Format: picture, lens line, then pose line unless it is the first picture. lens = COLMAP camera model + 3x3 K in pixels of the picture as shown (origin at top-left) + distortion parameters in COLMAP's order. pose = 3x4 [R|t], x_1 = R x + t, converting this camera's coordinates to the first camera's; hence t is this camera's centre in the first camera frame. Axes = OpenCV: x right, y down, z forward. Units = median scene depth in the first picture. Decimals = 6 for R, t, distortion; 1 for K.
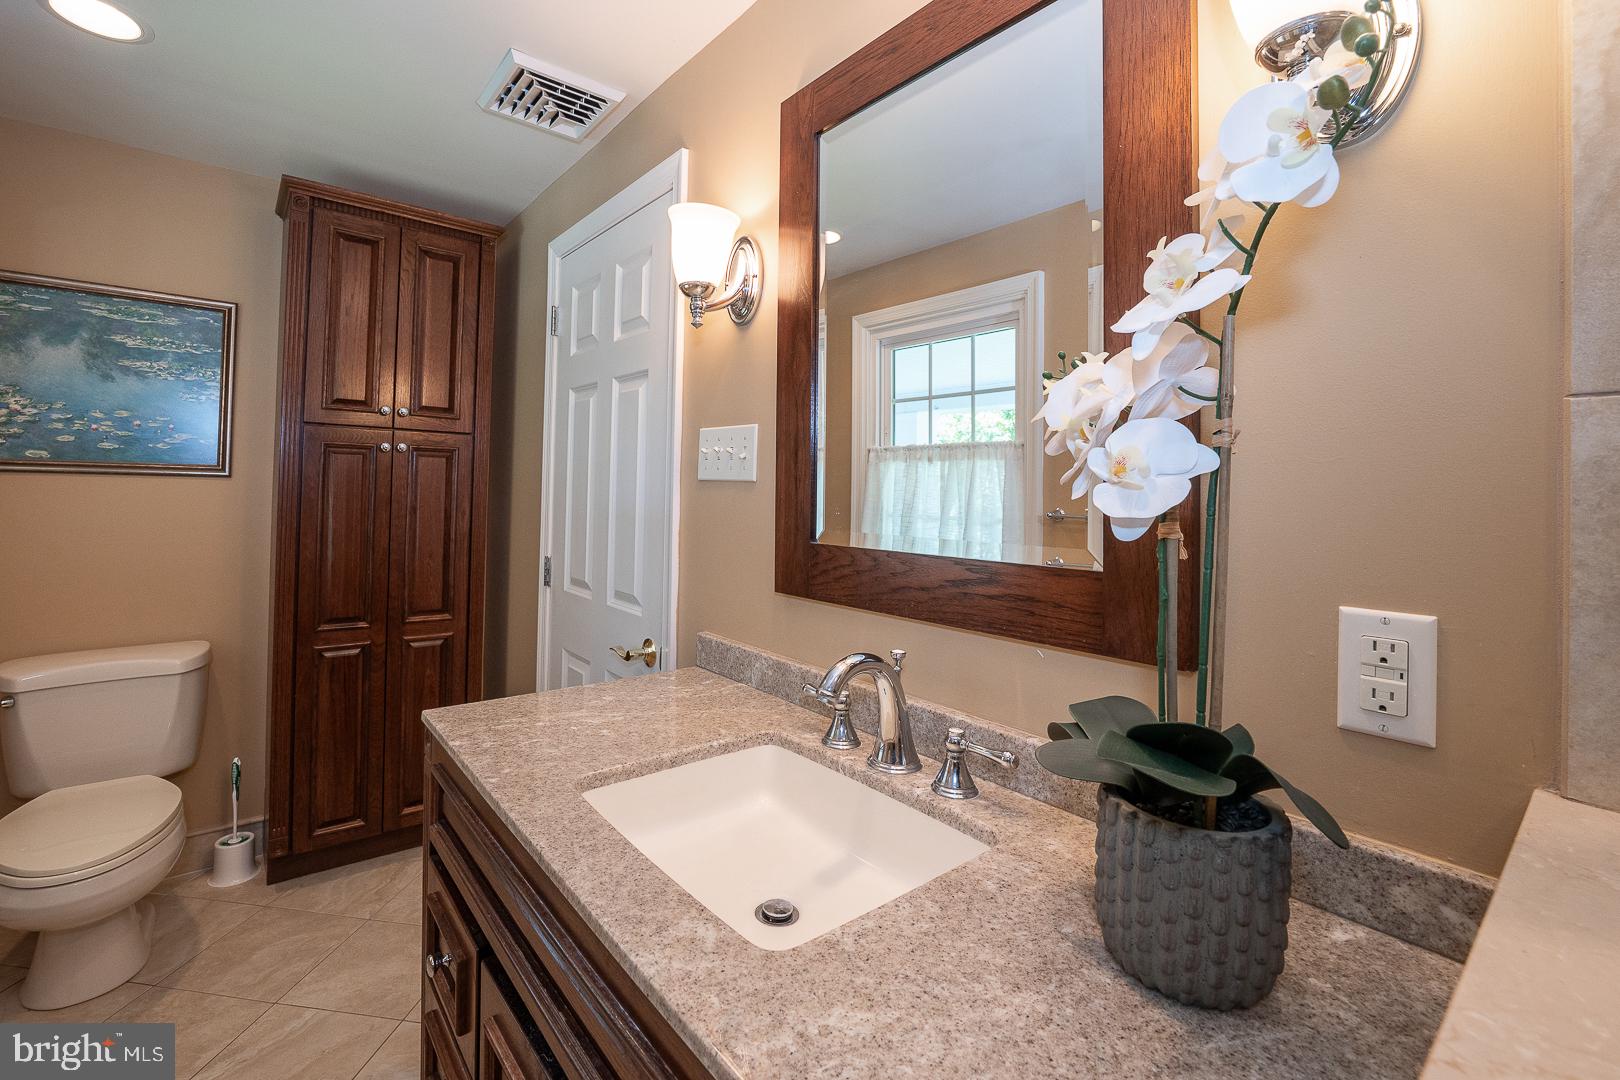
lens RADIAL K [[742.8, 0, 804.0], [0, 742.8, 465.8], [0, 0, 1]] dist [-0.001644, -0.000145]
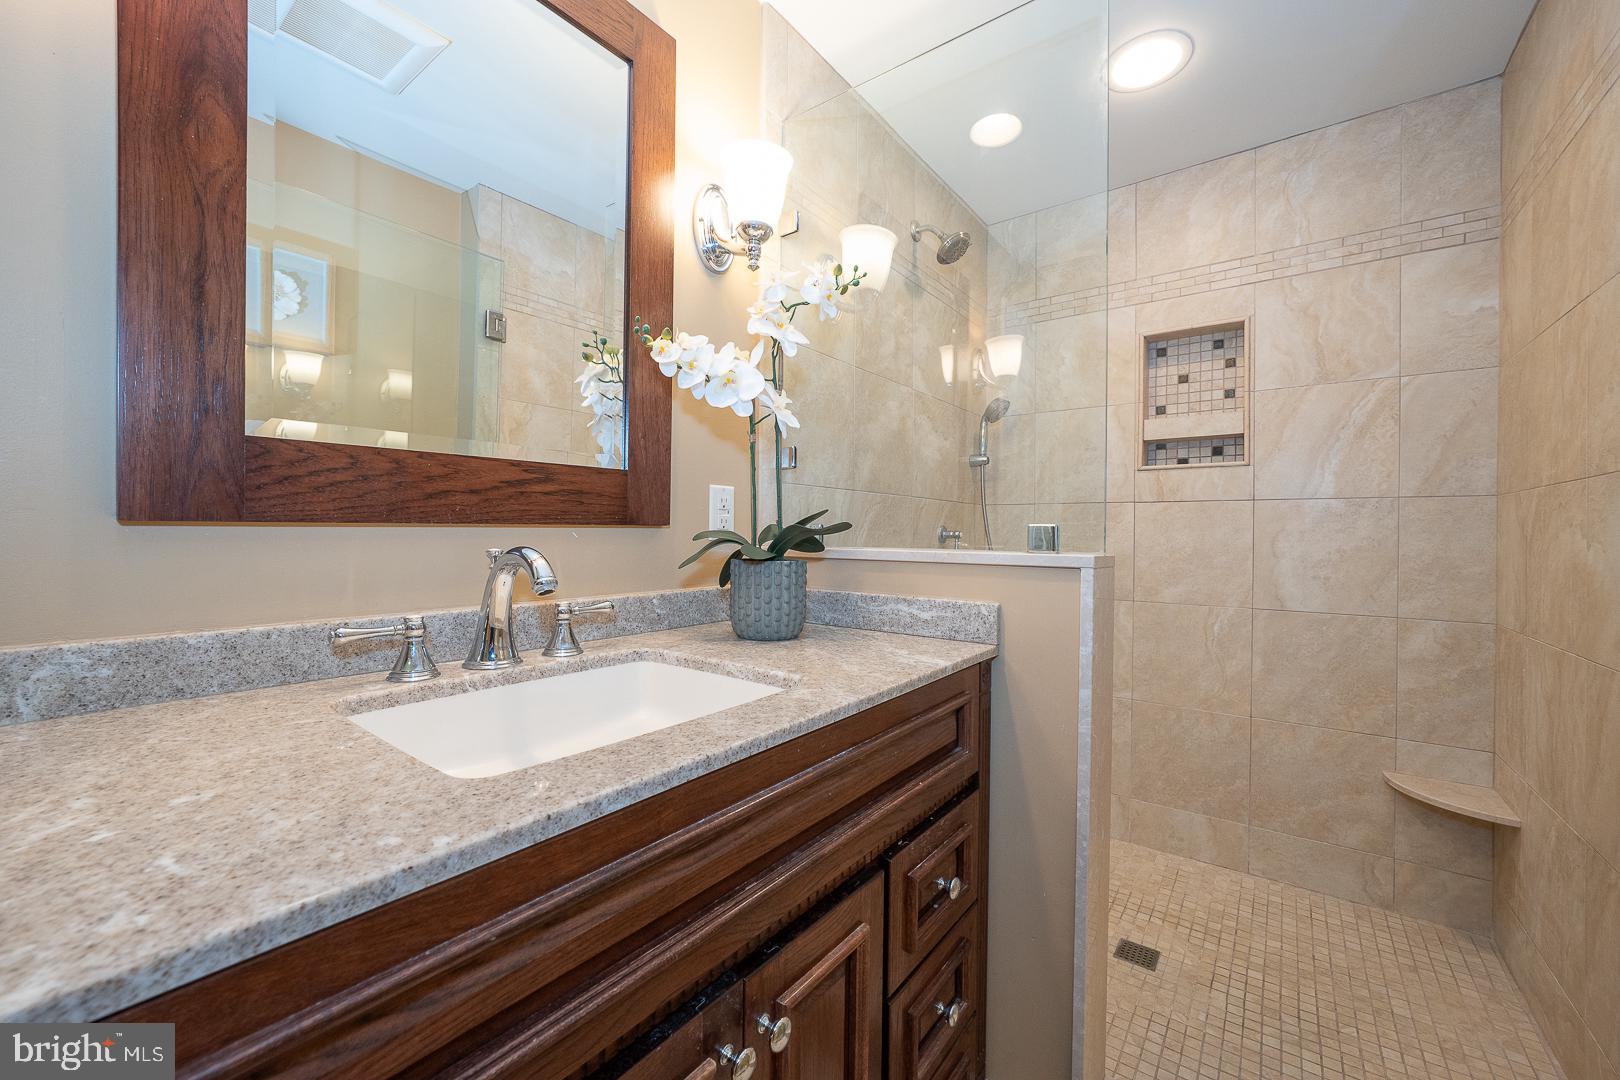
lens RADIAL K [[640.0, 0, 810.0], [0, 640.0, 540.0], [0, 0, 1]] dist [-0.000097, 0.000043]
pose [[-0.259249, -0.037041, 0.965100, -0.804841], [-0.036780, 0.998918, 0.028459, 0.197900], [-0.965110, -0.028119, -0.260331, 0.824897]]
